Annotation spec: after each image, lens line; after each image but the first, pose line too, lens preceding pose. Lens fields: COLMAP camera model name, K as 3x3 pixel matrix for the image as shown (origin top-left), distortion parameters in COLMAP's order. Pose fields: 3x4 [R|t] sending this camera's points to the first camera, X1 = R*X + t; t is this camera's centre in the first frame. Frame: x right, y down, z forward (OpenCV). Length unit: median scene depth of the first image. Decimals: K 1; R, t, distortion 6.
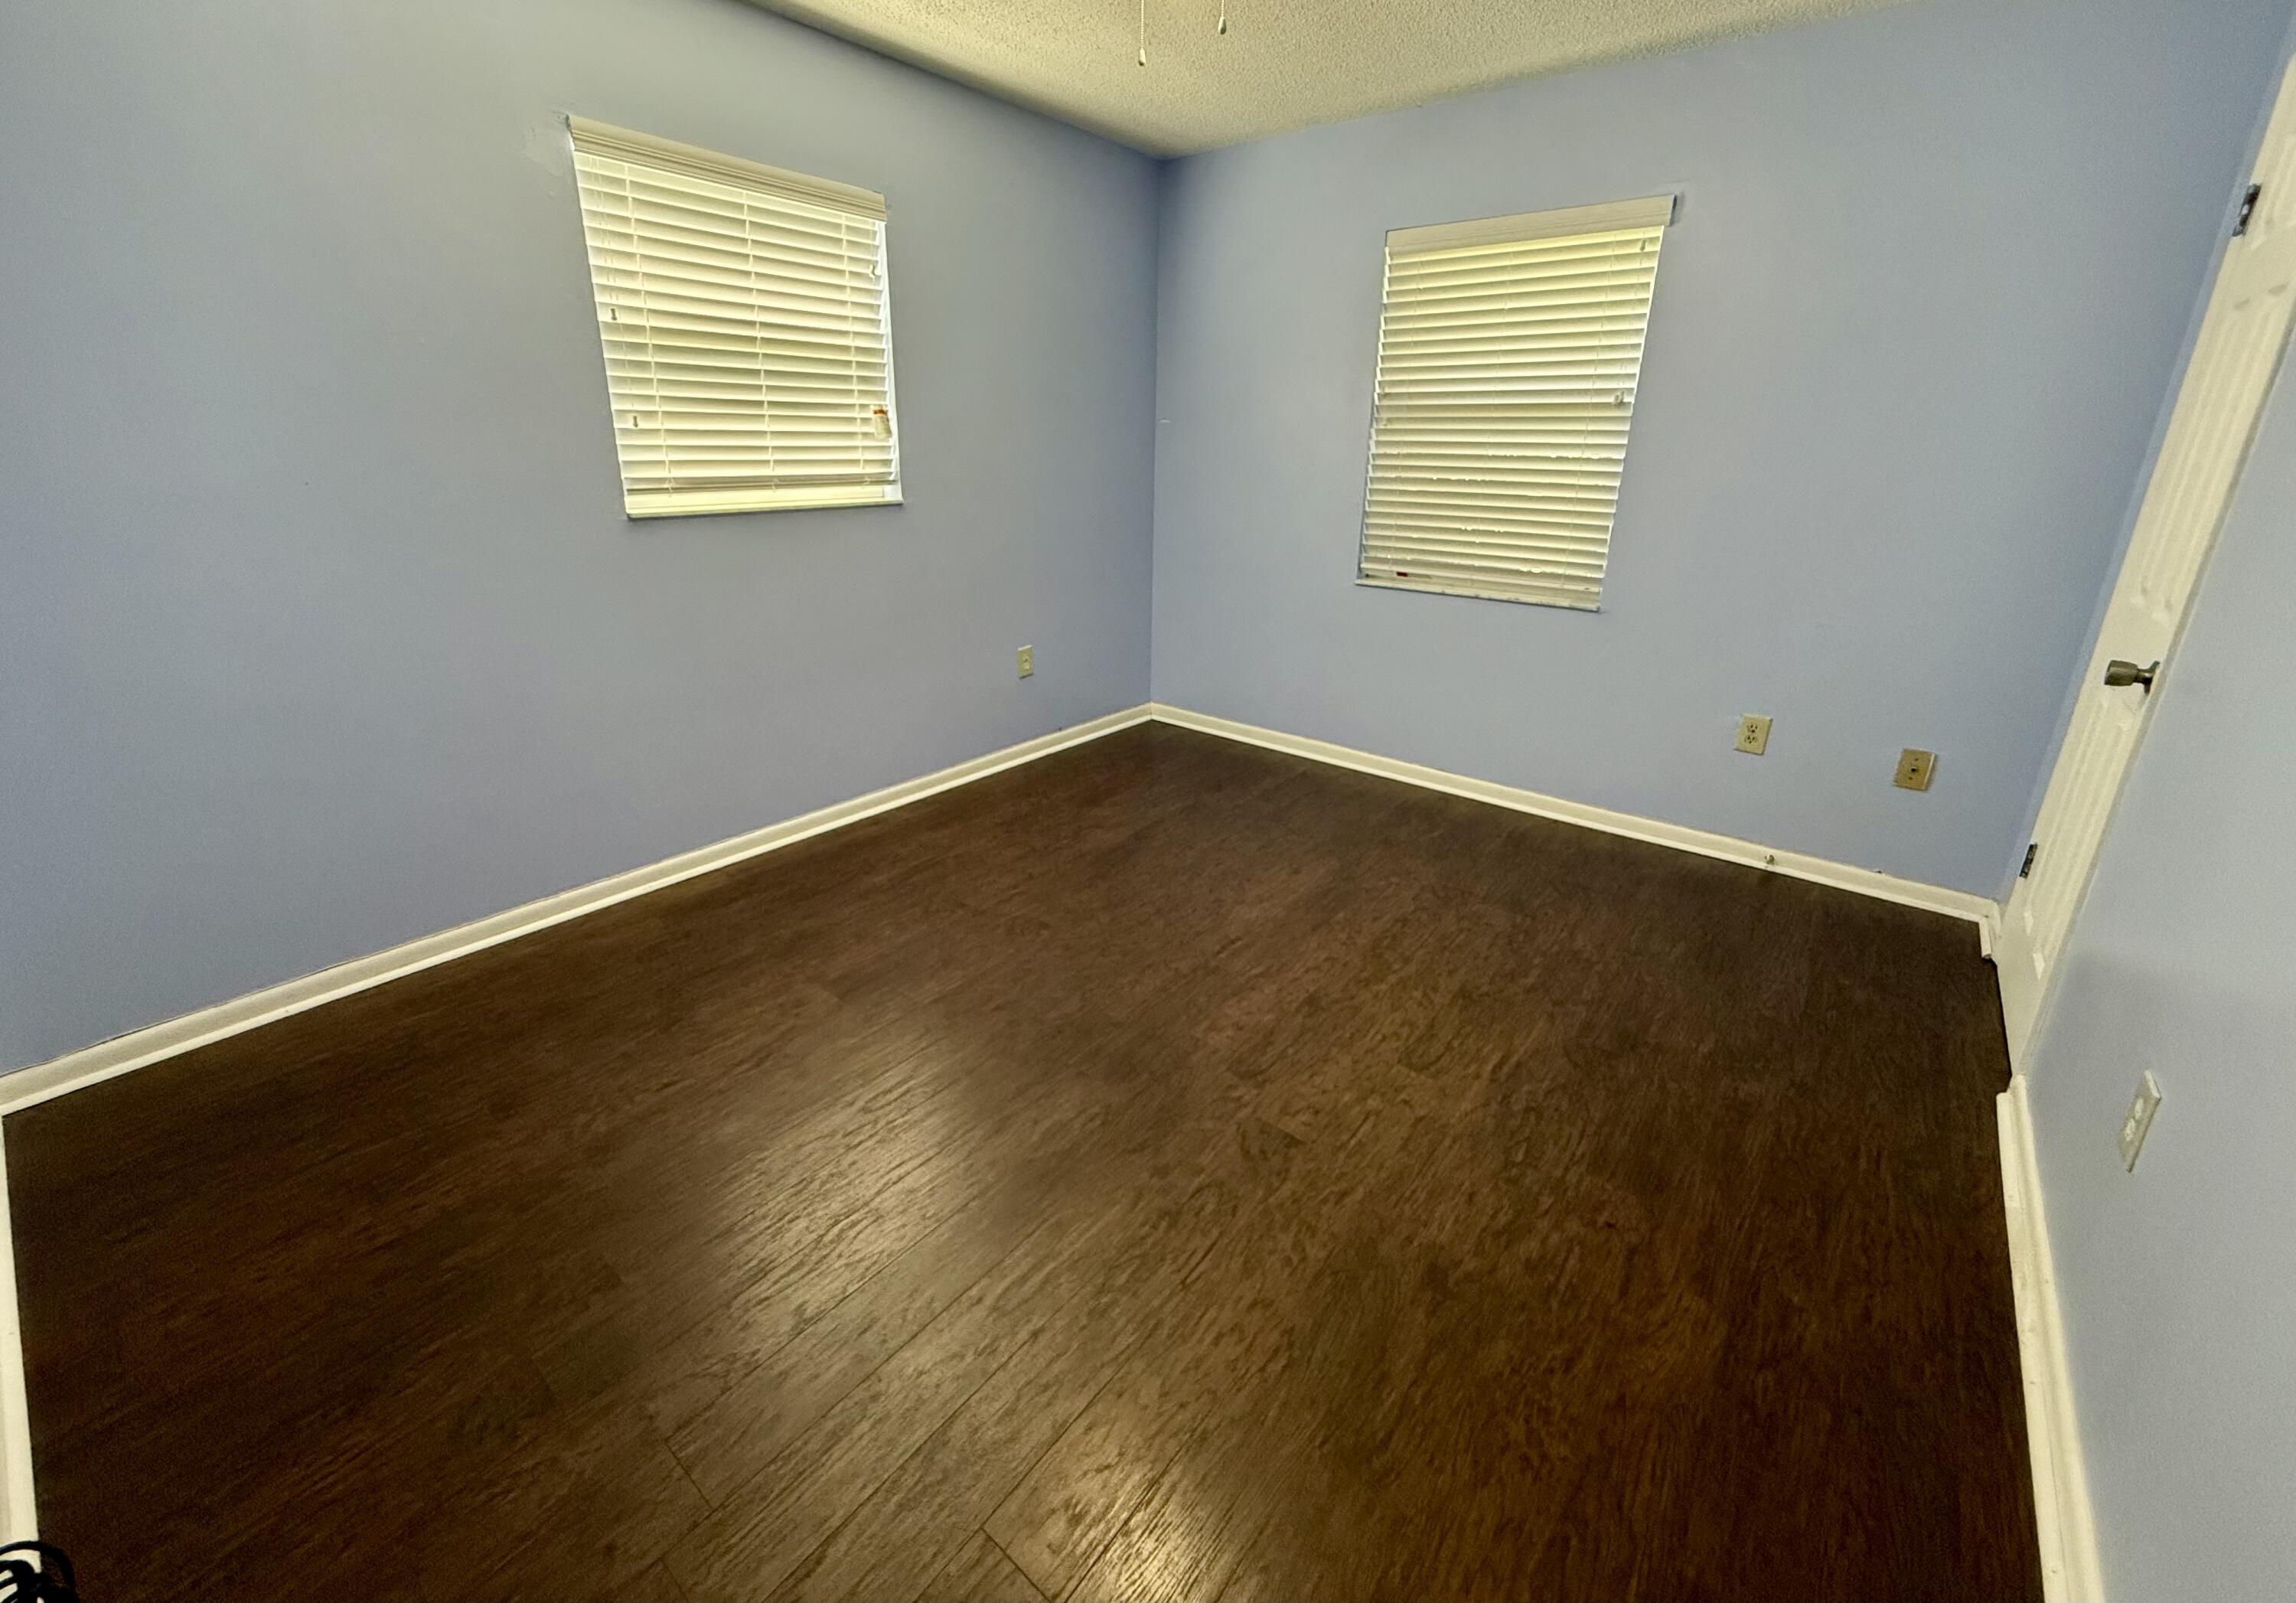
lens RADIAL K [[928.1, 0, 1140.6], [0, 928.1, 742.1], [0, 0, 1]] dist [0.000889, 0.000210]
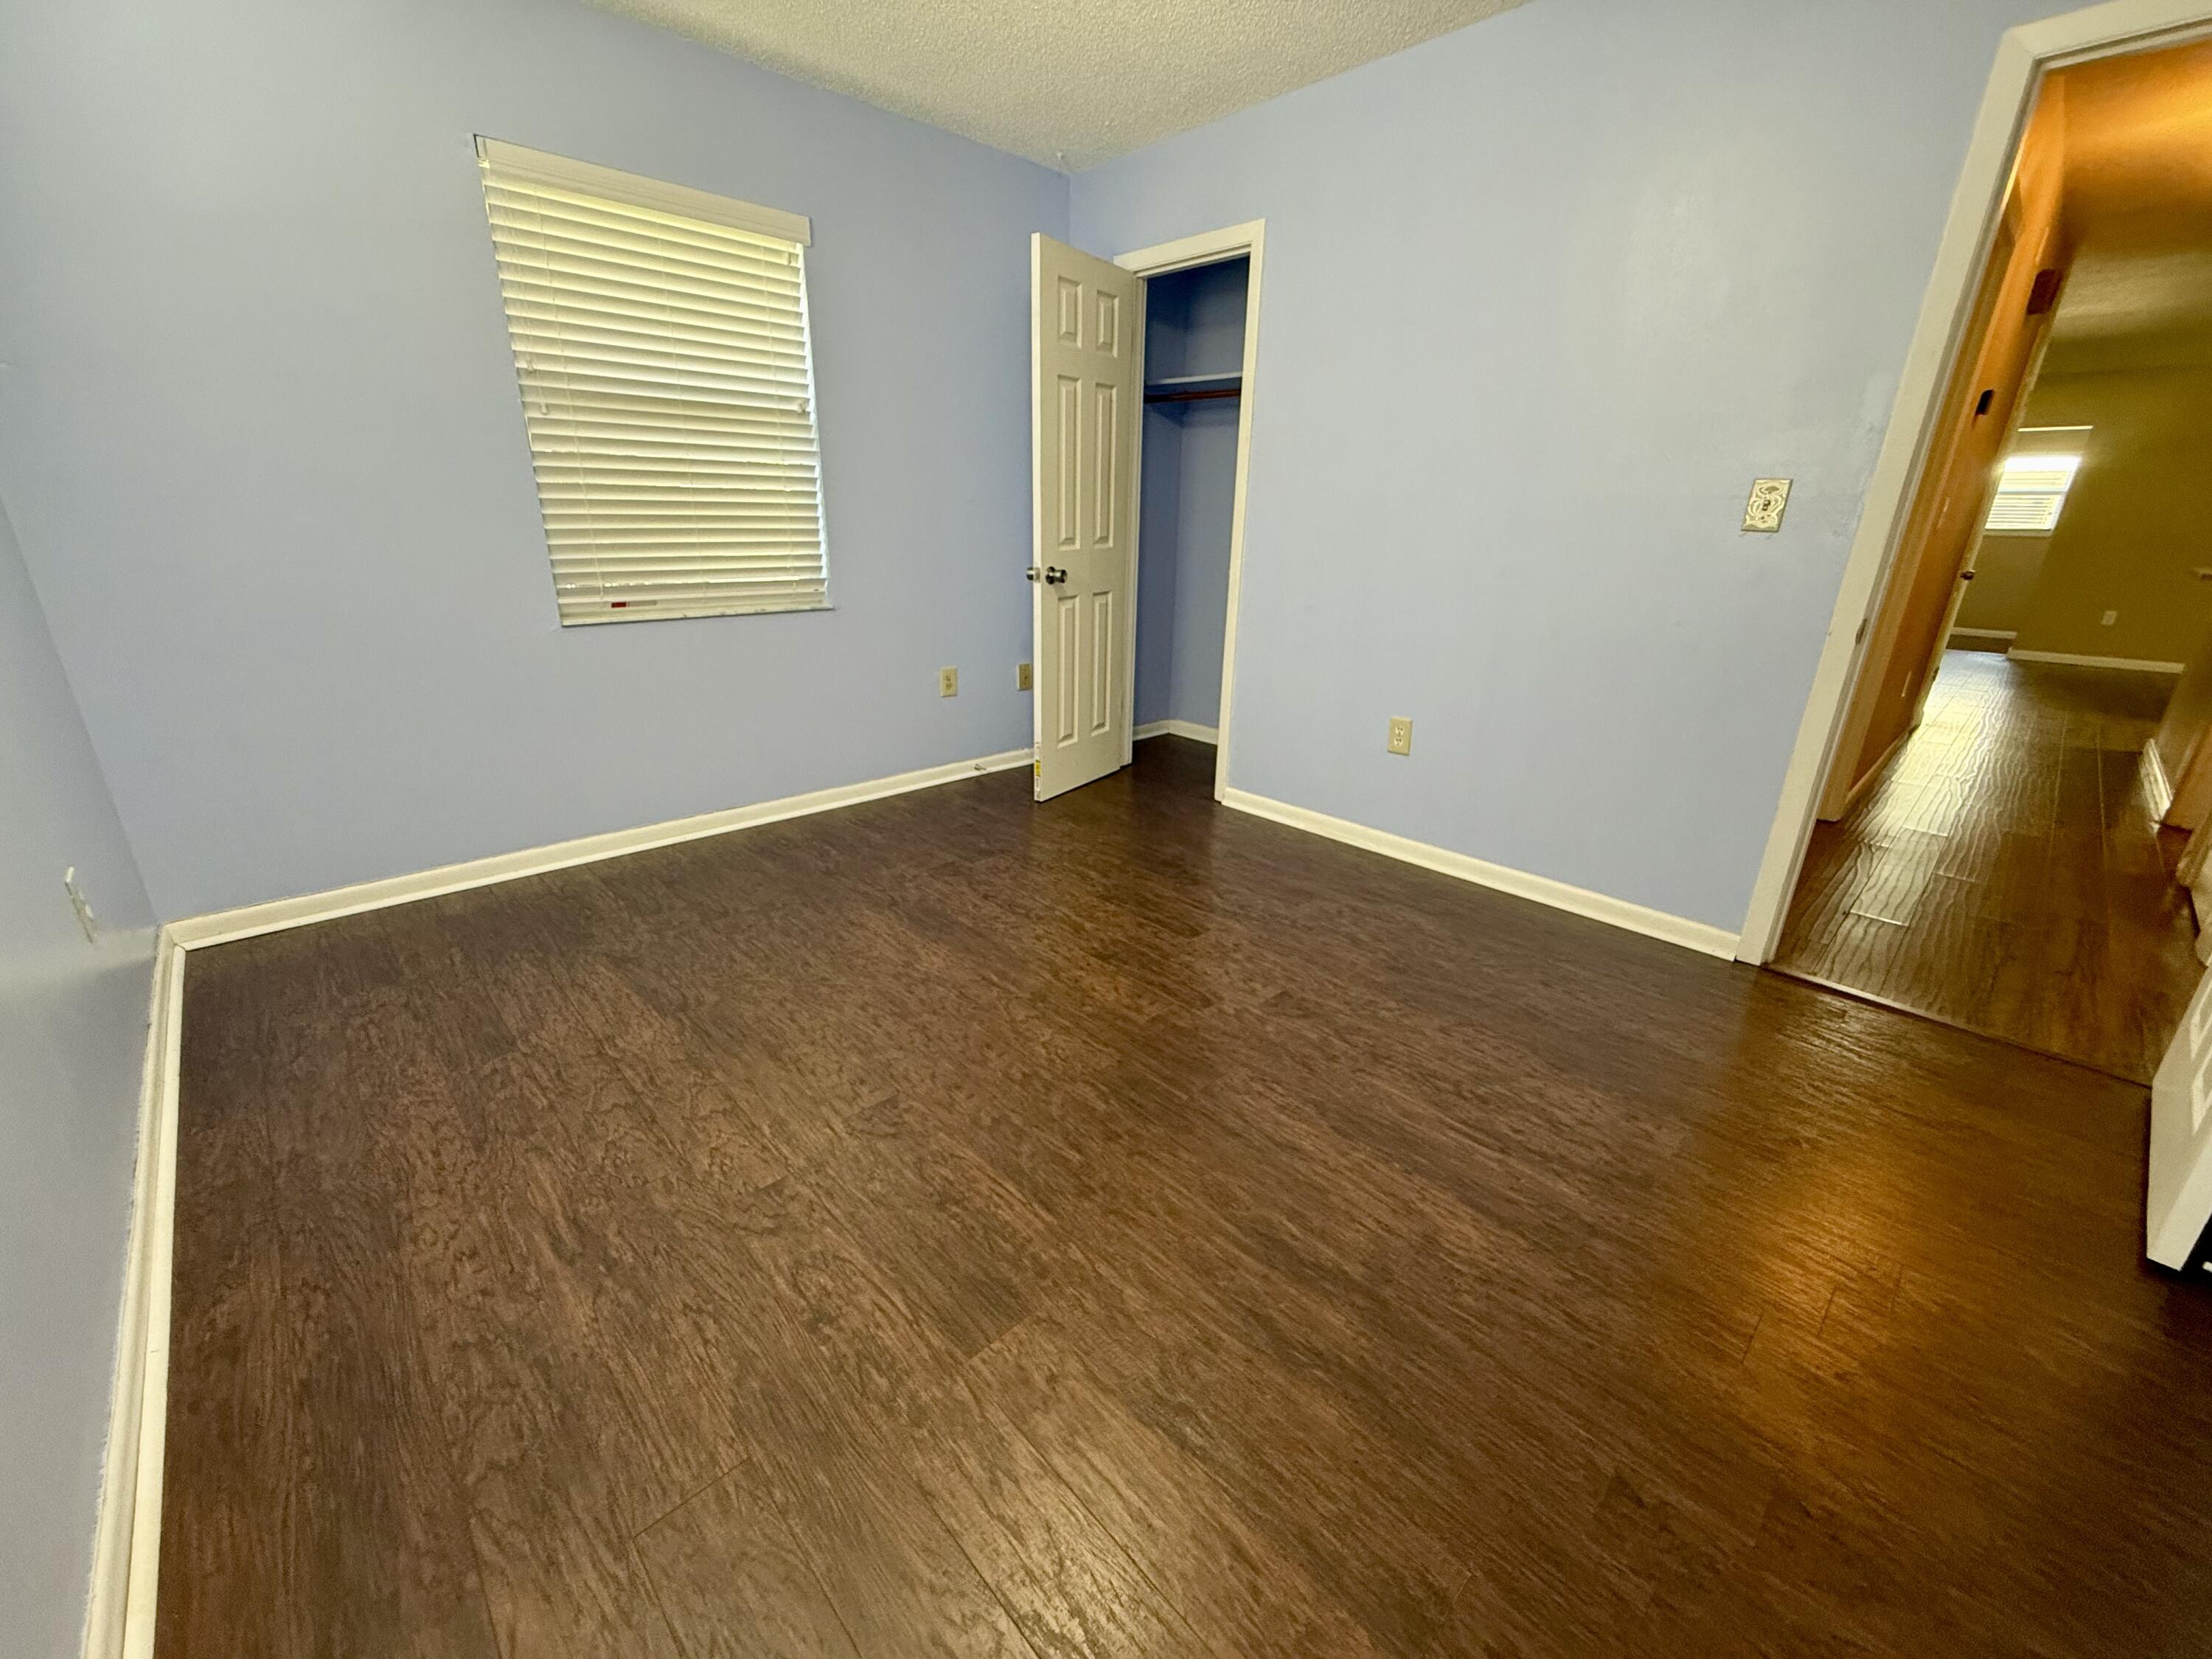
lens RADIAL K [[883.3, 0, 1106.0], [0, 883.3, 829.5], [0, 0, 1]] dist [0.000178, 0.001374]
pose [[0.120736, -0.347324, 0.929940, -0.569469], [0.290924, 0.908040, 0.301373, -0.133798], [-0.949098, 0.234155, 0.210678, 0.572751]]
